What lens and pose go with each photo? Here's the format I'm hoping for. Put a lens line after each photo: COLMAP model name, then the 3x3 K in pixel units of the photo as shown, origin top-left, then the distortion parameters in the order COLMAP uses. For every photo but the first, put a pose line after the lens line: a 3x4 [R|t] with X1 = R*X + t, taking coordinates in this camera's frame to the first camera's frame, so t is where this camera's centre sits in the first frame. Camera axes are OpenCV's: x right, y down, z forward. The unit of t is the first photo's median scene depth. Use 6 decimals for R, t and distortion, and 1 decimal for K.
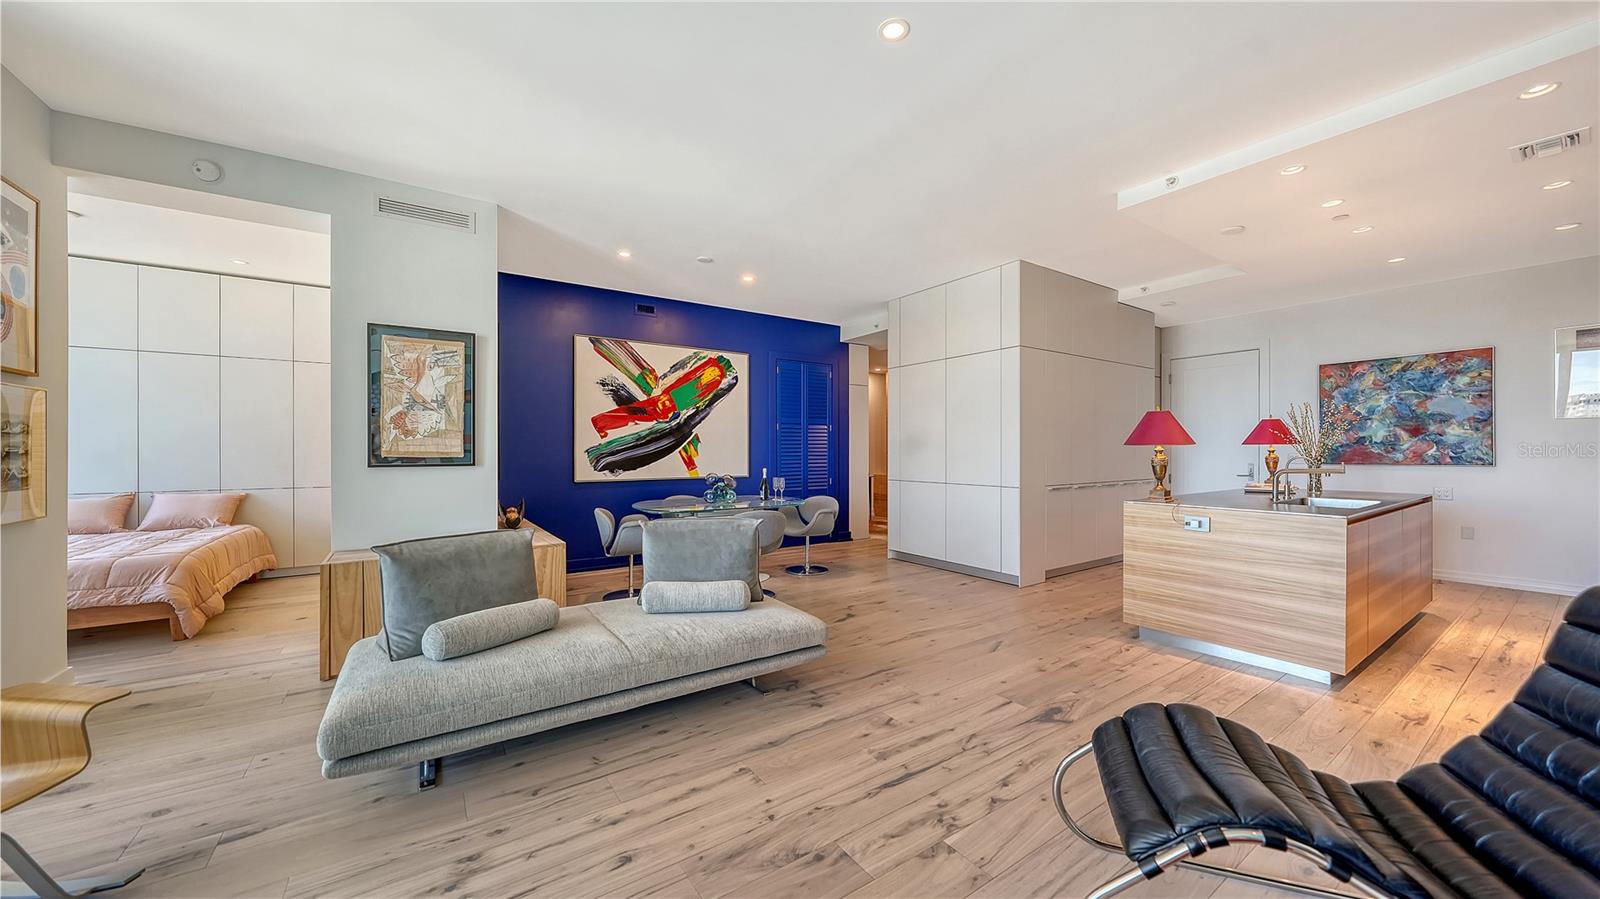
lens RADIAL K [[562.5, 0, 794.7], [0, 562.5, 438.5], [0, 0, 1]] dist [0.000900, -0.000089]
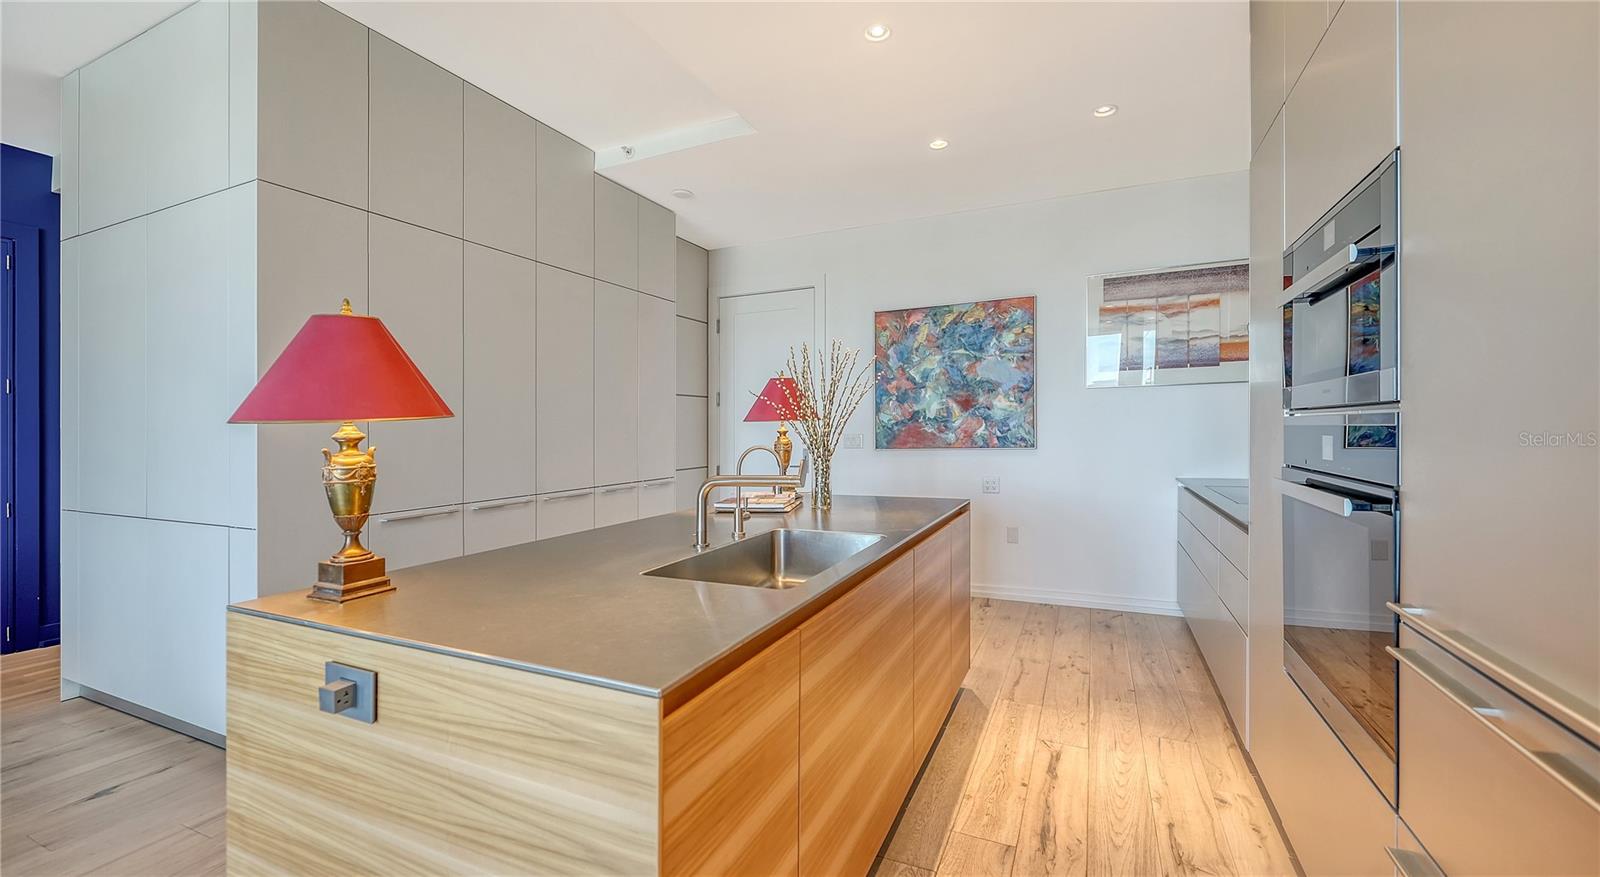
lens RADIAL K [[650.6, 0, 801.2], [0, 650.6, 421.2], [0, 0, 1]] dist [0.001145, 0.000077]
pose [[0.854569, -0.003151, 0.519329, 0.459204], [0.000627, 0.999987, 0.005036, 0.006281], [-0.519338, -0.003978, 0.854560, 0.368194]]
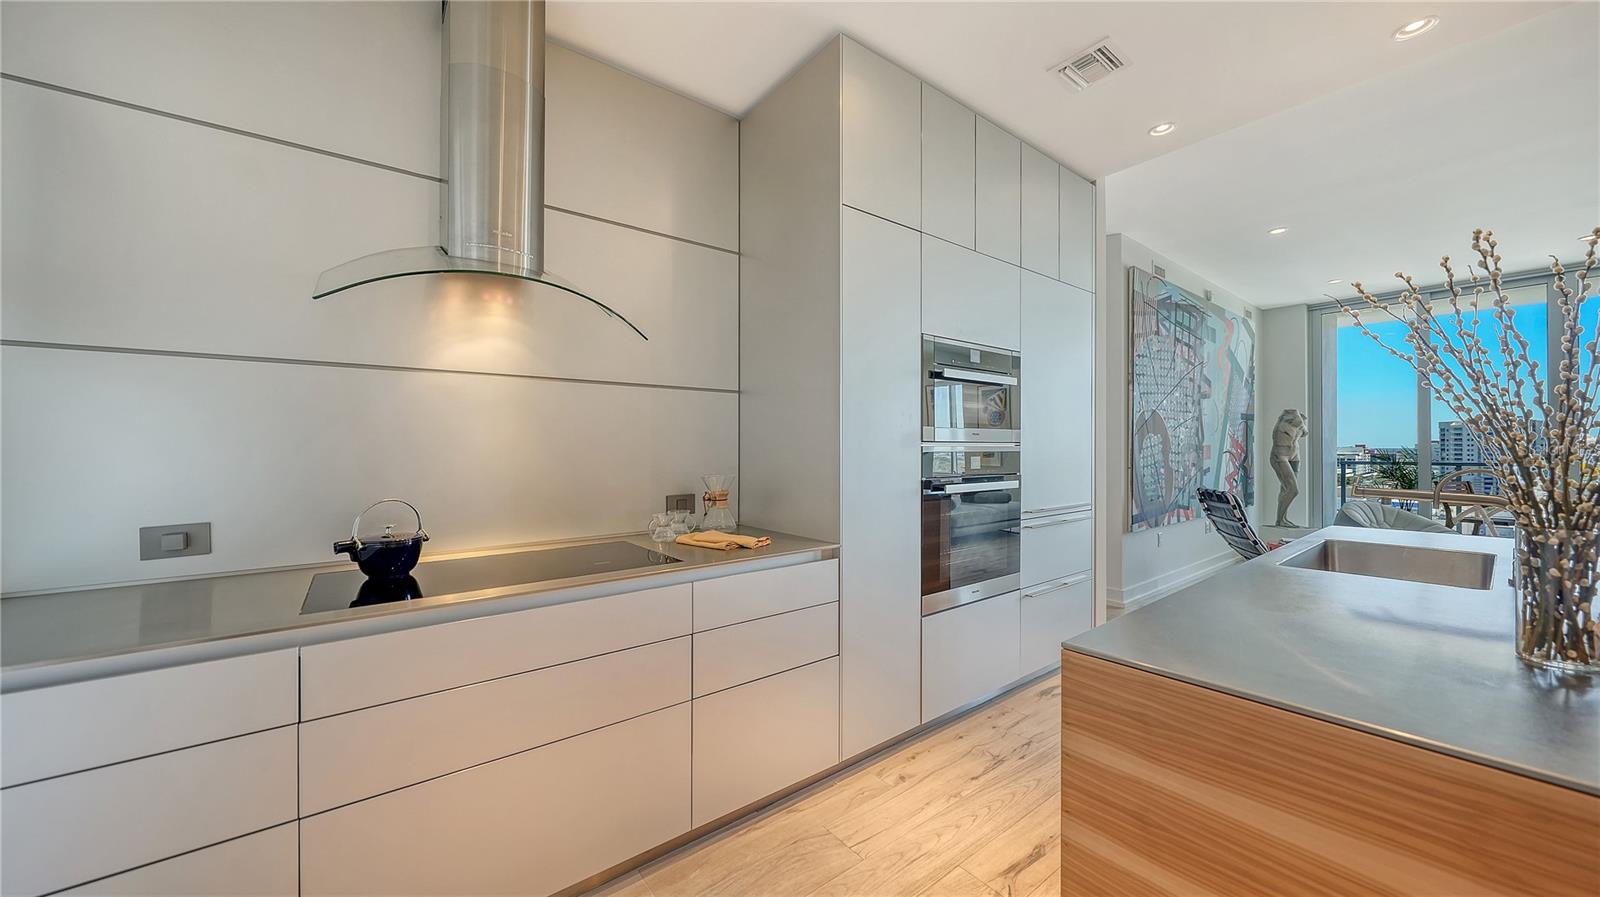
lens RADIAL K [[563.0, 0, 791.2], [0, 563.0, 451.3], [0, 0, 1]] dist [0.000327, 0.000037]
pose [[-0.998422, 0.005633, -0.055882, 0.970077], [0.006806, 0.999760, -0.020812, 0.018032], [0.055751, -0.021159, -0.998220, 0.953949]]
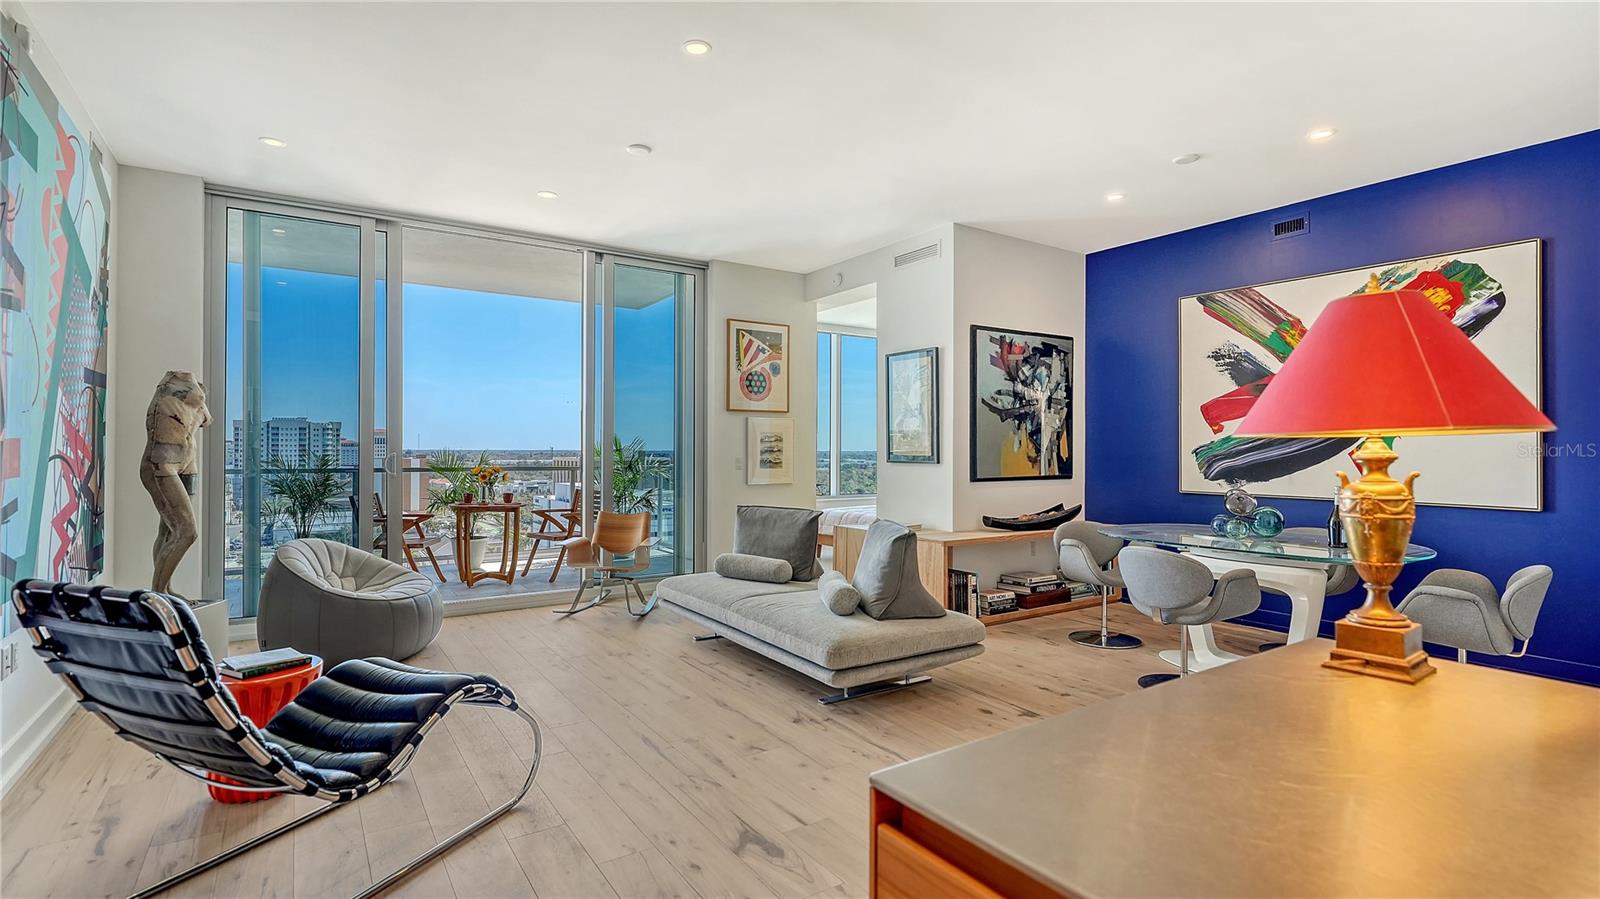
lens RADIAL K [[760.3, 0, 795.1], [0, 760.3, 443.1], [0, 0, 1]] dist [-0.003438, -0.000496]
pose [[-0.021041, -0.006813, -0.999755, 0.655702], [0.020508, 0.999763, -0.007245, 0.007824], [0.999568, -0.020656, -0.020896, 0.511951]]
